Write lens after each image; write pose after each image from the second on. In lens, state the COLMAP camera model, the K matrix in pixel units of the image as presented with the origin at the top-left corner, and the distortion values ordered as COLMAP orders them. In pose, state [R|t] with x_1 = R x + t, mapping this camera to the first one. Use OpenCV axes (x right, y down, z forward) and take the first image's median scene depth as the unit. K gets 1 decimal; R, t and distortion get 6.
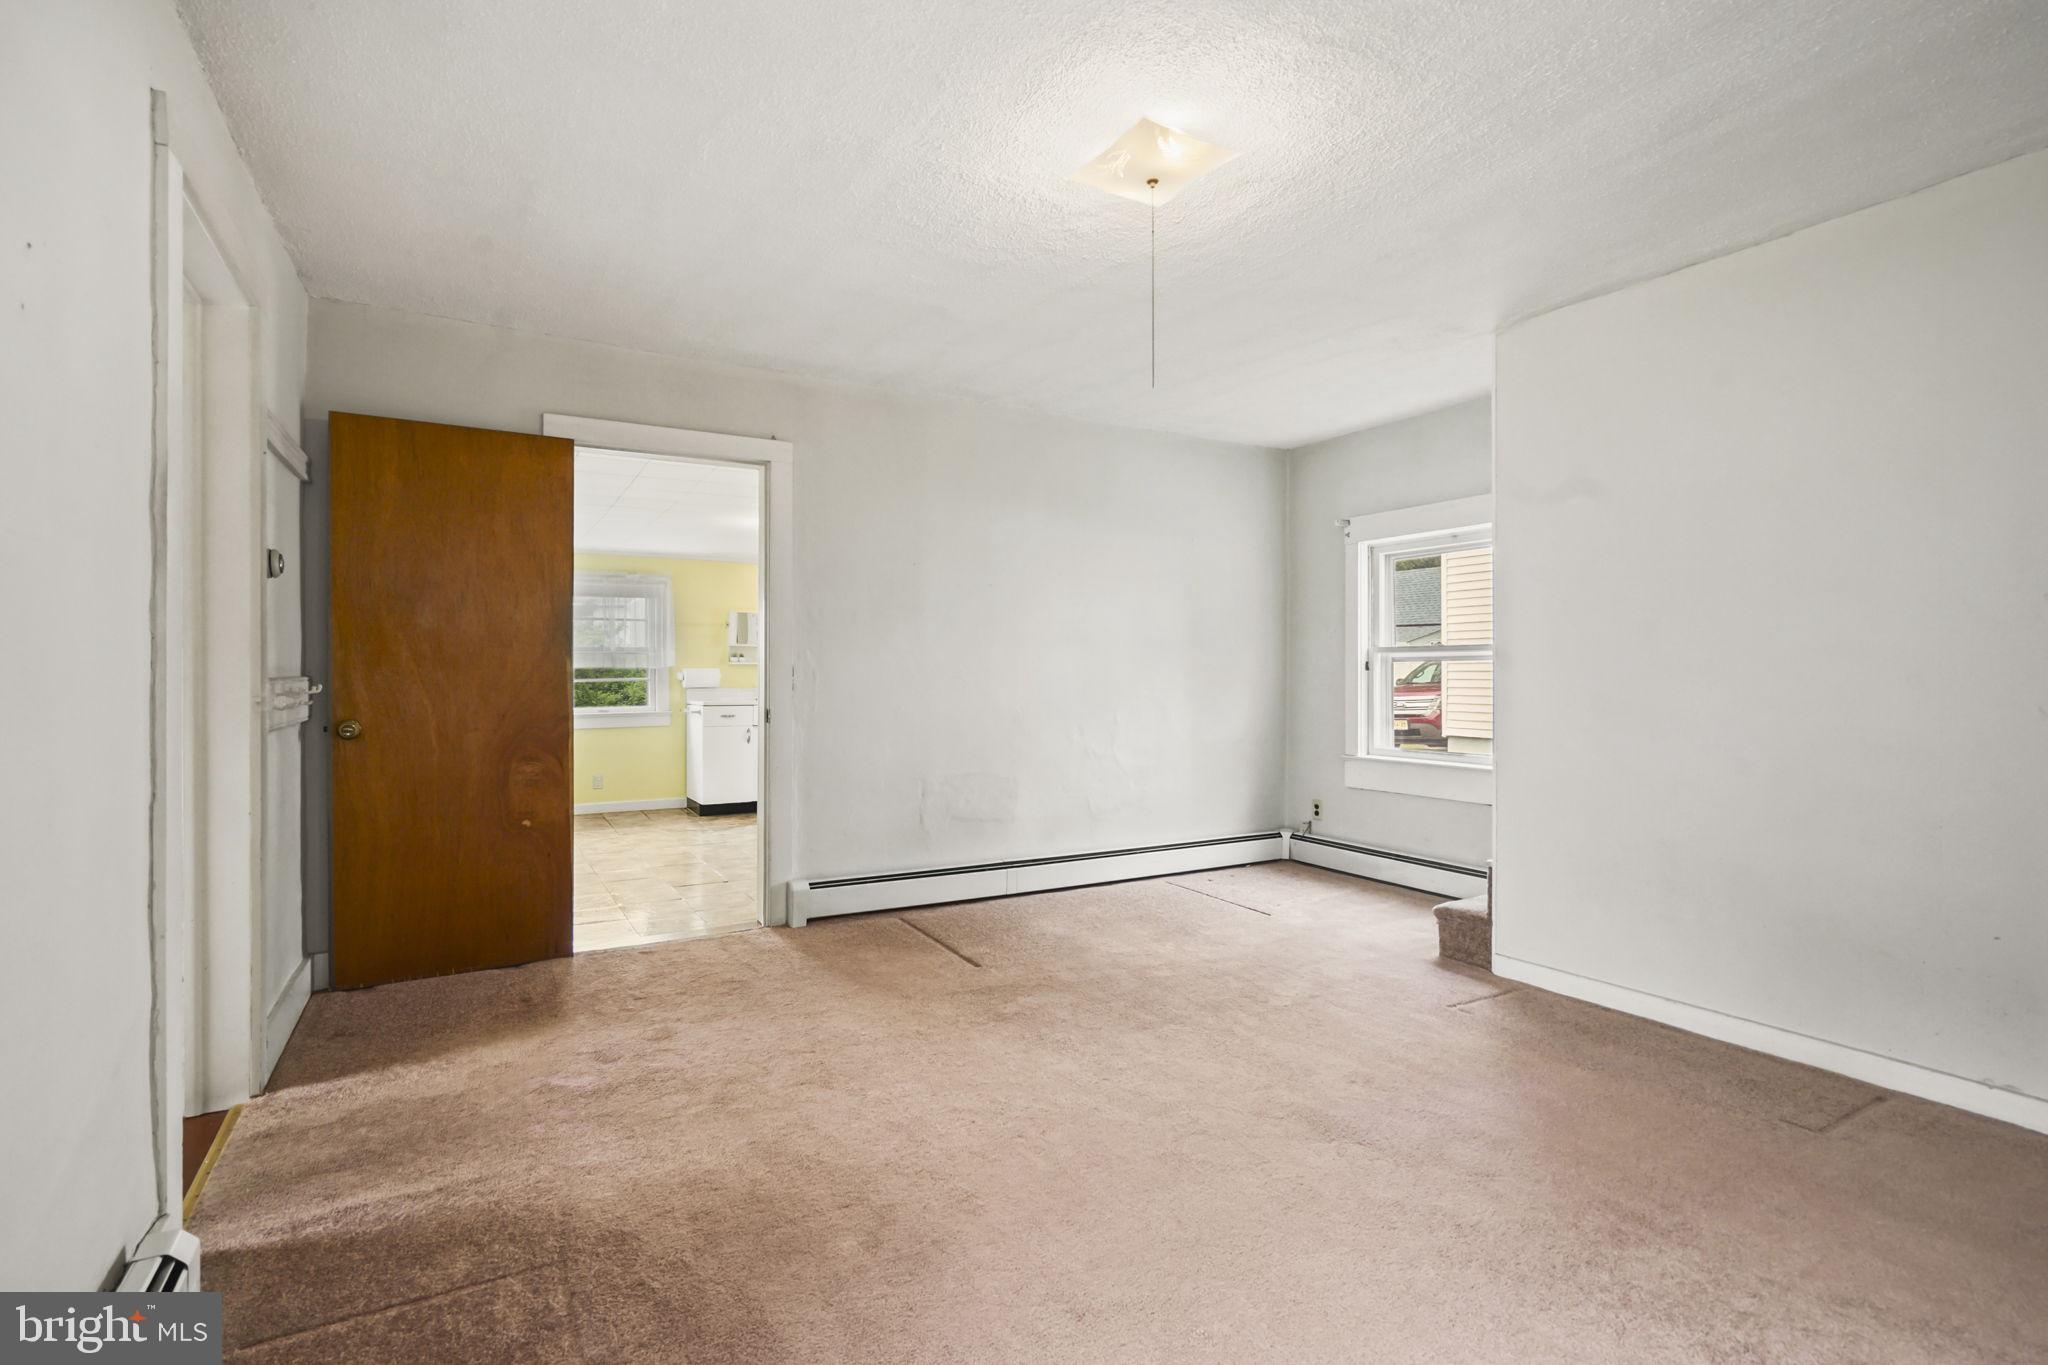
lens RADIAL K [[963.9, 0, 1010.7], [0, 963.9, 659.7], [0, 0, 1]] dist [0.000471, 0.000319]
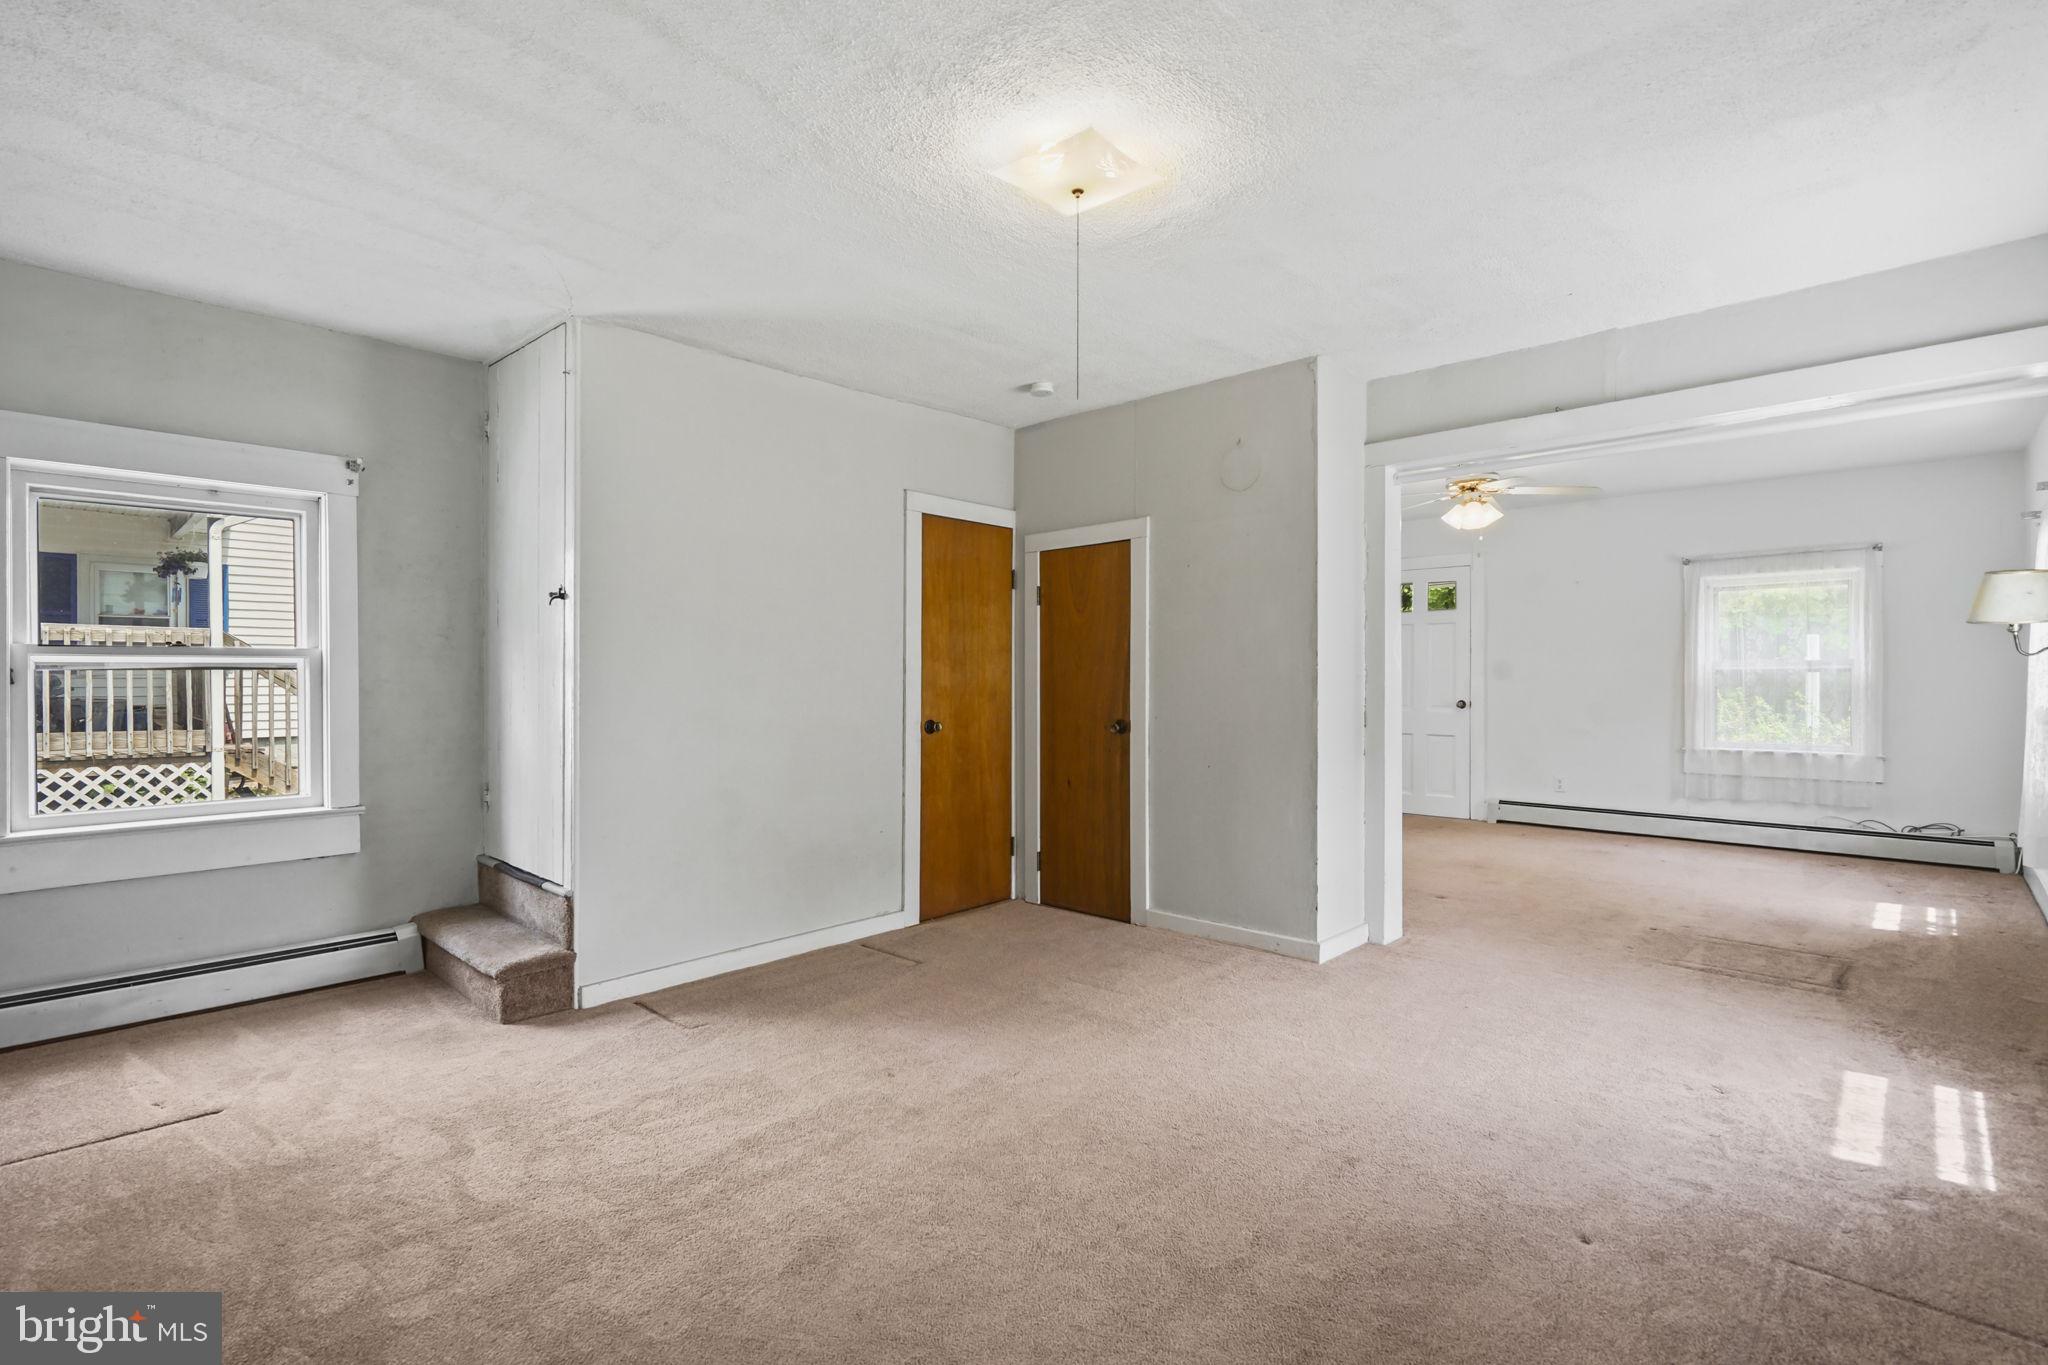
lens RADIAL K [[964.8, 0, 1014.4], [0, 964.8, 674.5], [0, 0, 1]] dist [-0.000817, 0.000525]
pose [[-0.298054, 0.003840, 0.954541, -0.575247], [-0.006748, 0.999958, -0.006130, 0.007140], [-0.954525, -0.008268, -0.298015, 0.994587]]
